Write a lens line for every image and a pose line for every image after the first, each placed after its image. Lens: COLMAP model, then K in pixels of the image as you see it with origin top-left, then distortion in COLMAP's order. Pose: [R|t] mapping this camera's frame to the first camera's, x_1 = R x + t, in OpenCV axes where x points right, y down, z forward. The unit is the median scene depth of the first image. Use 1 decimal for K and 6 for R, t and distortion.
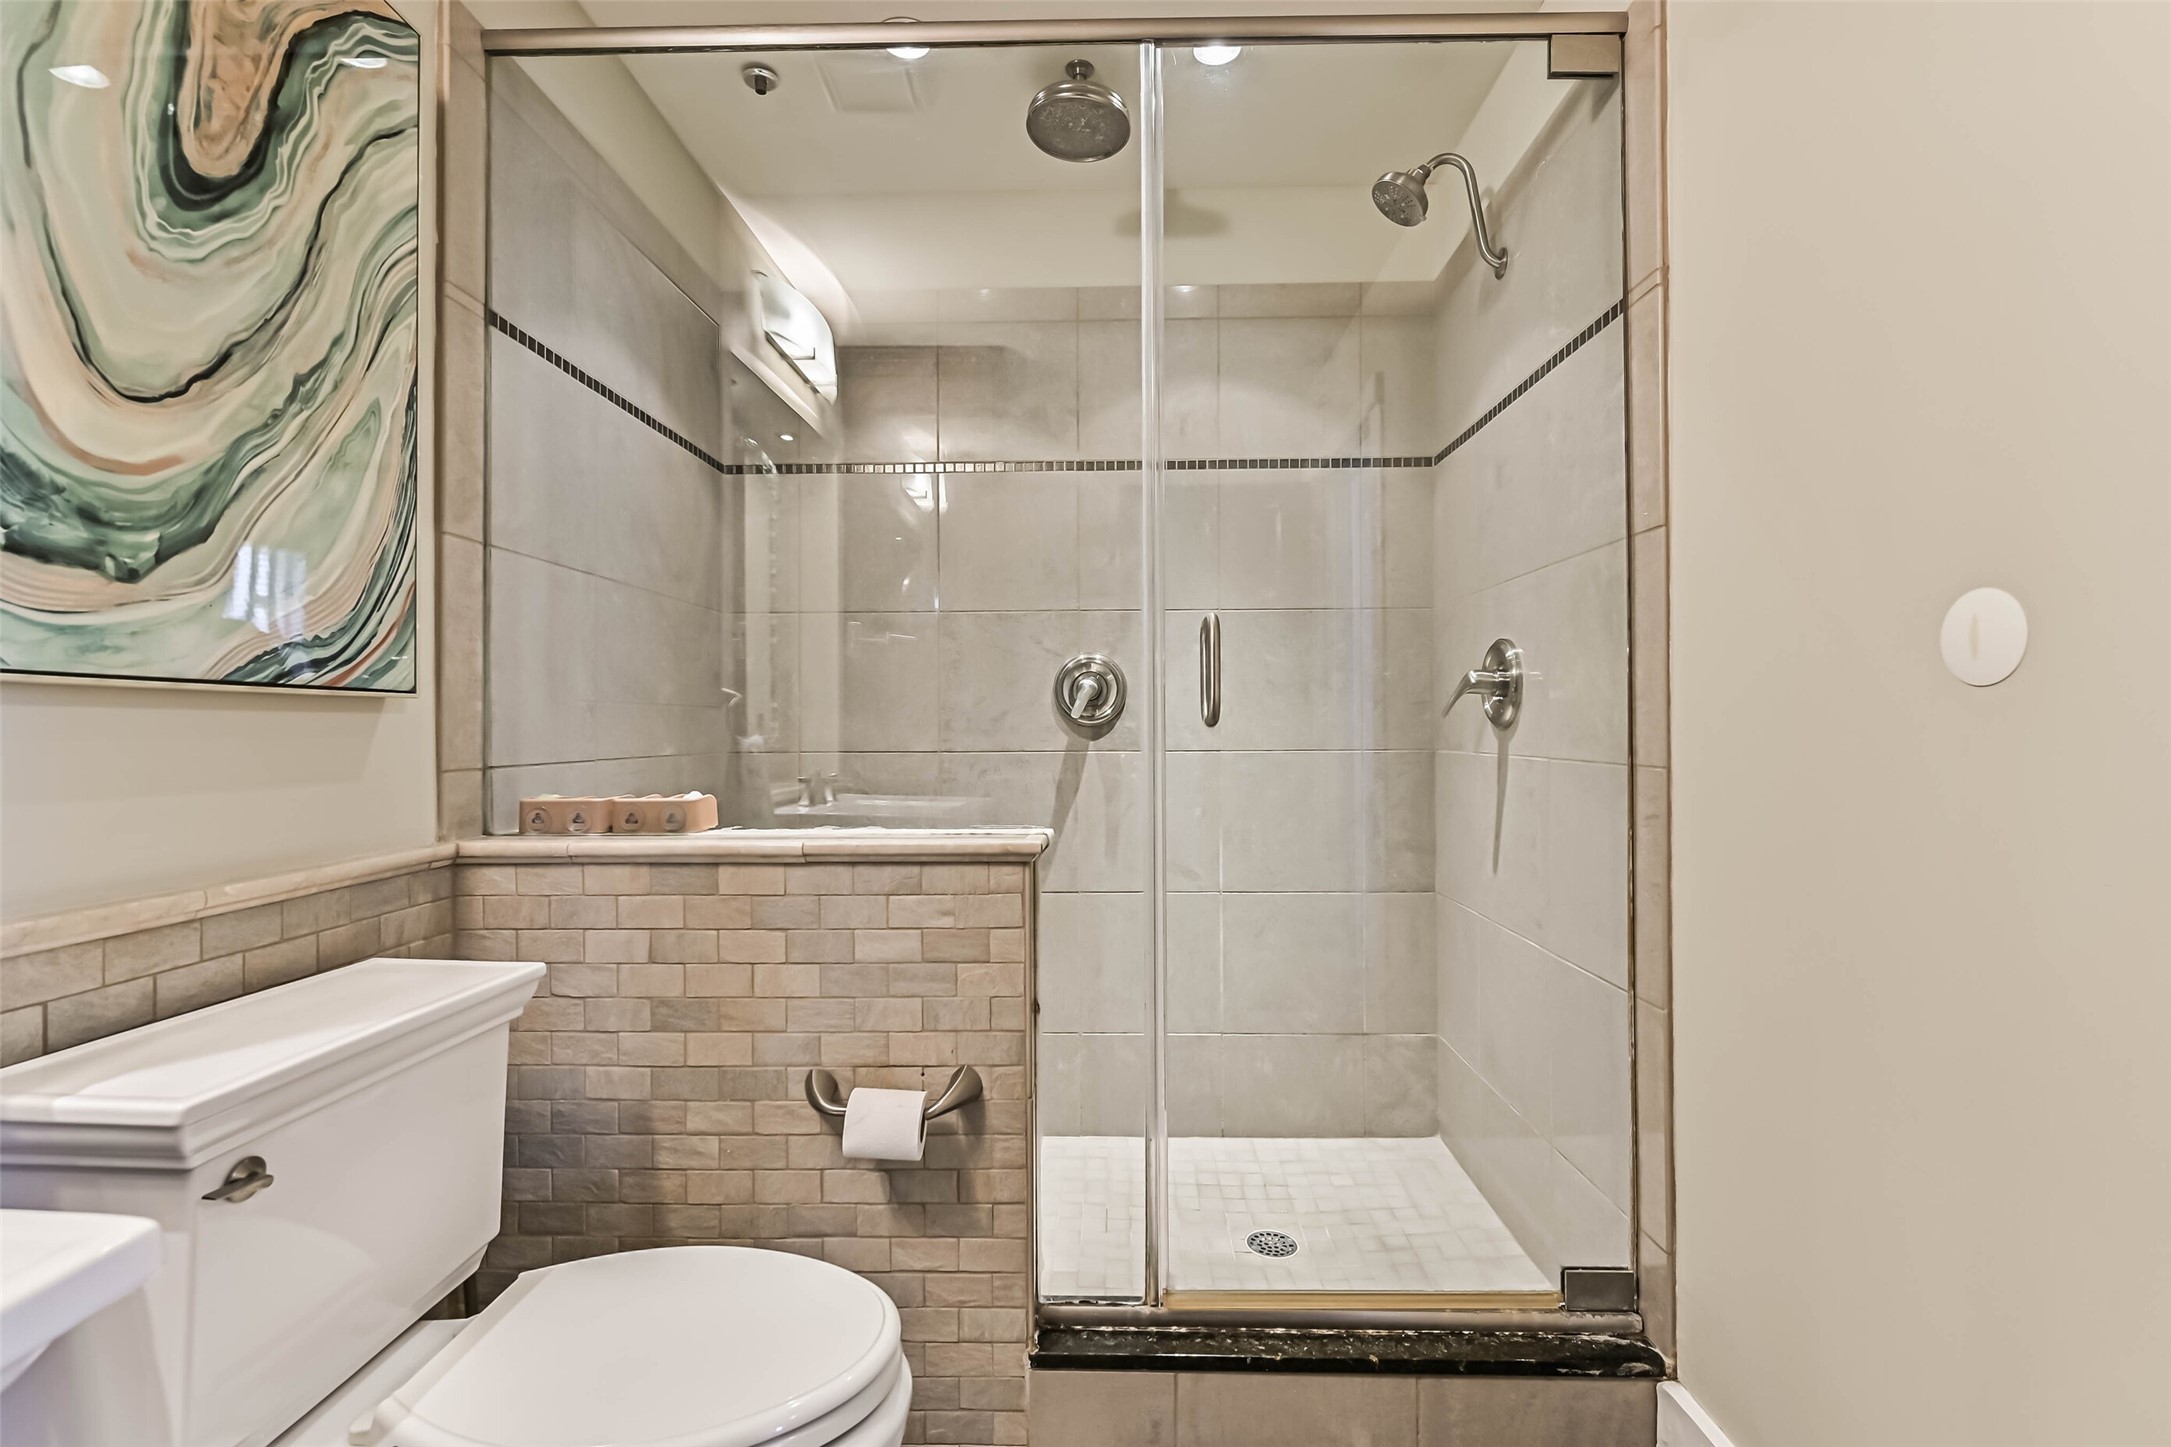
lens RADIAL K [[942.5, 0, 1047.2], [0, 942.5, 719.0], [0, 0, 1]] dist [0.006777, -0.002741]
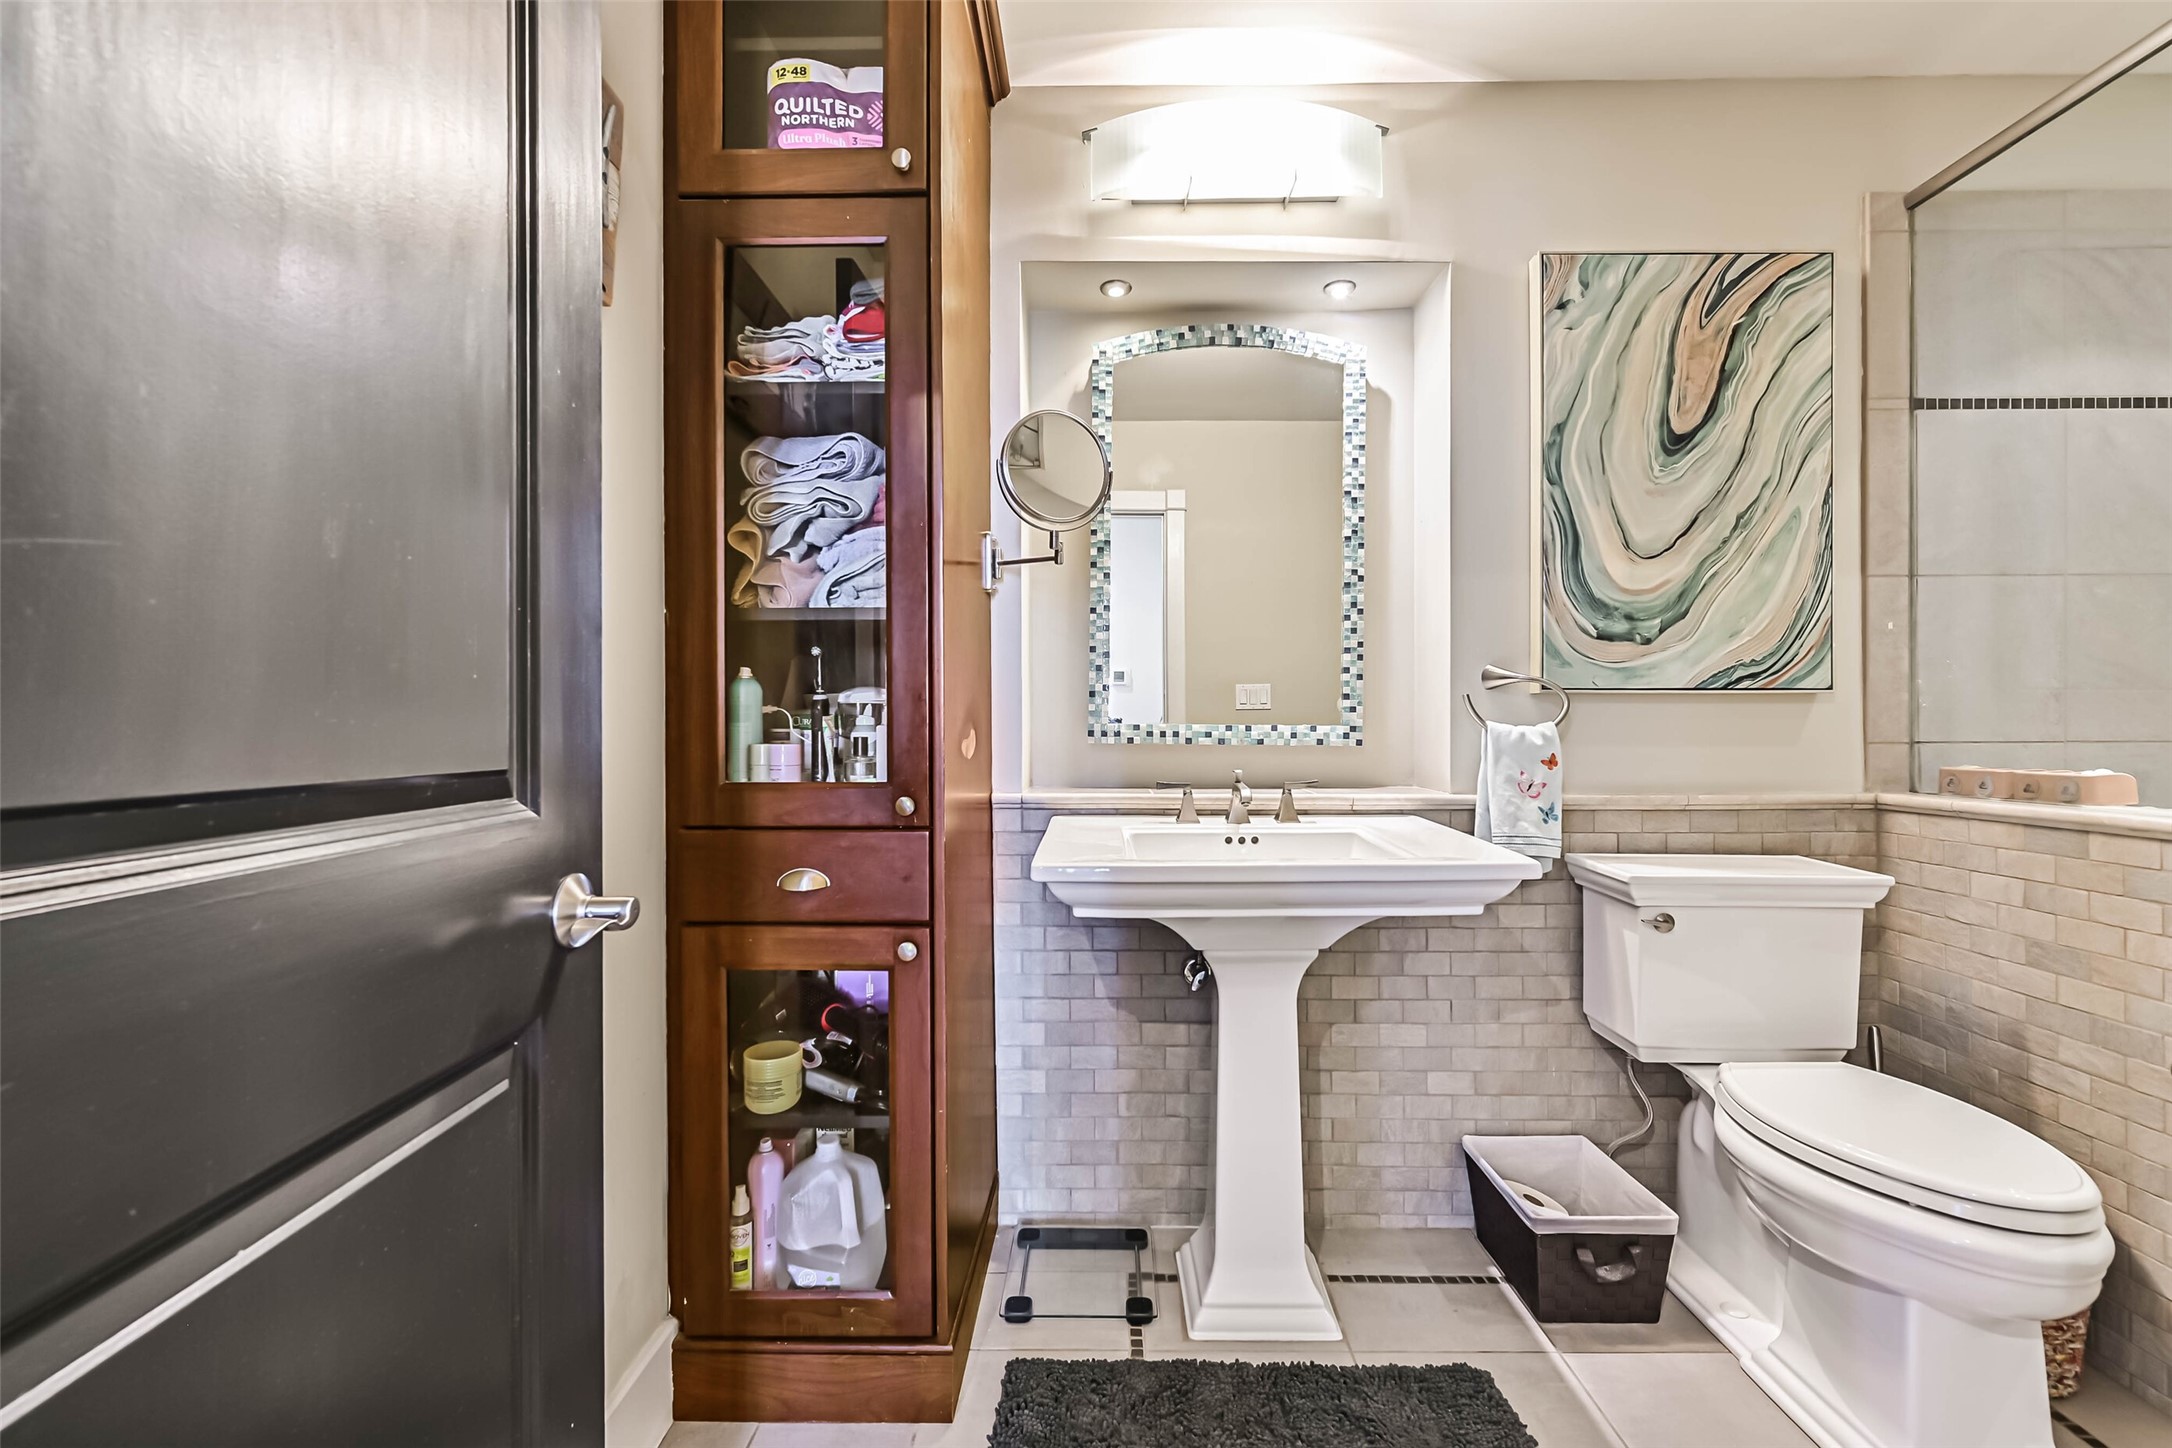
lens RADIAL K [[857.3, 0, 1079.6], [0, 857.3, 722.4], [0, 0, 1]] dist [-0.008836, 0.002191]
pose [[-0.019406, 0.001553, -0.999810, 0.677147], [0.009142, 0.999957, 0.001376, 0.011821], [0.999770, -0.009114, -0.019419, -0.170226]]
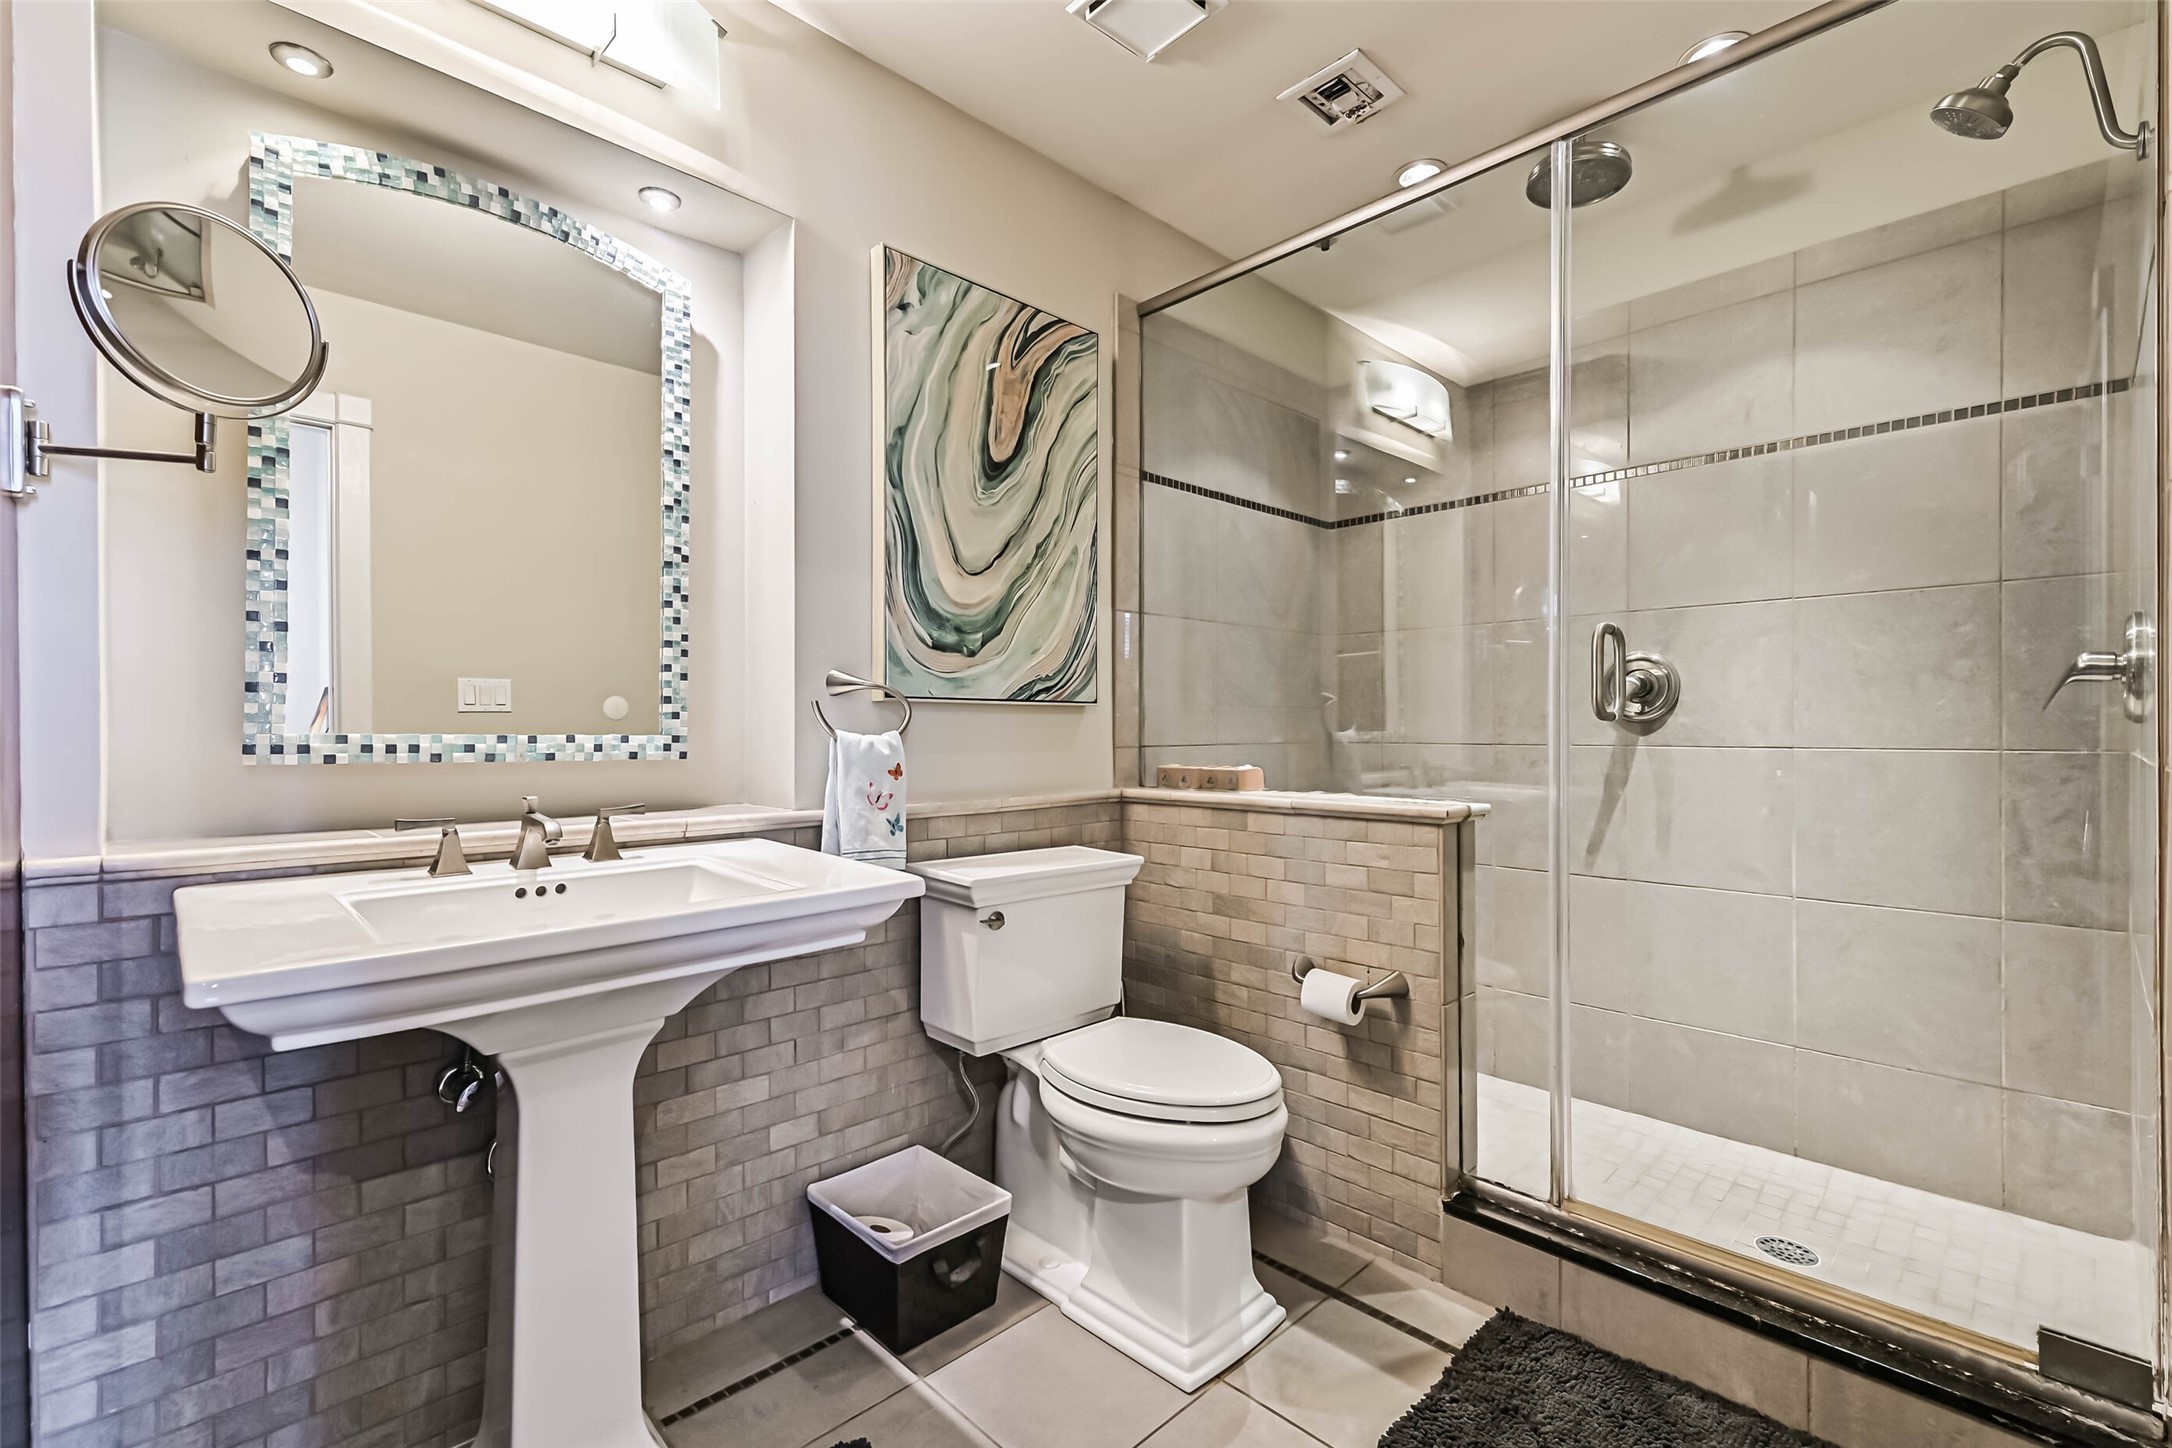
lens RADIAL K [[943.0, 0, 1073.0], [0, 943.0, 726.6], [0, 0, 1]] dist [0.006777, -0.002741]
pose [[0.700823, 0.002905, -0.713329, 0.544519], [0.004078, 0.999959, 0.008079, 0.002892], [0.713323, -0.008571, 0.700783, -0.273098]]
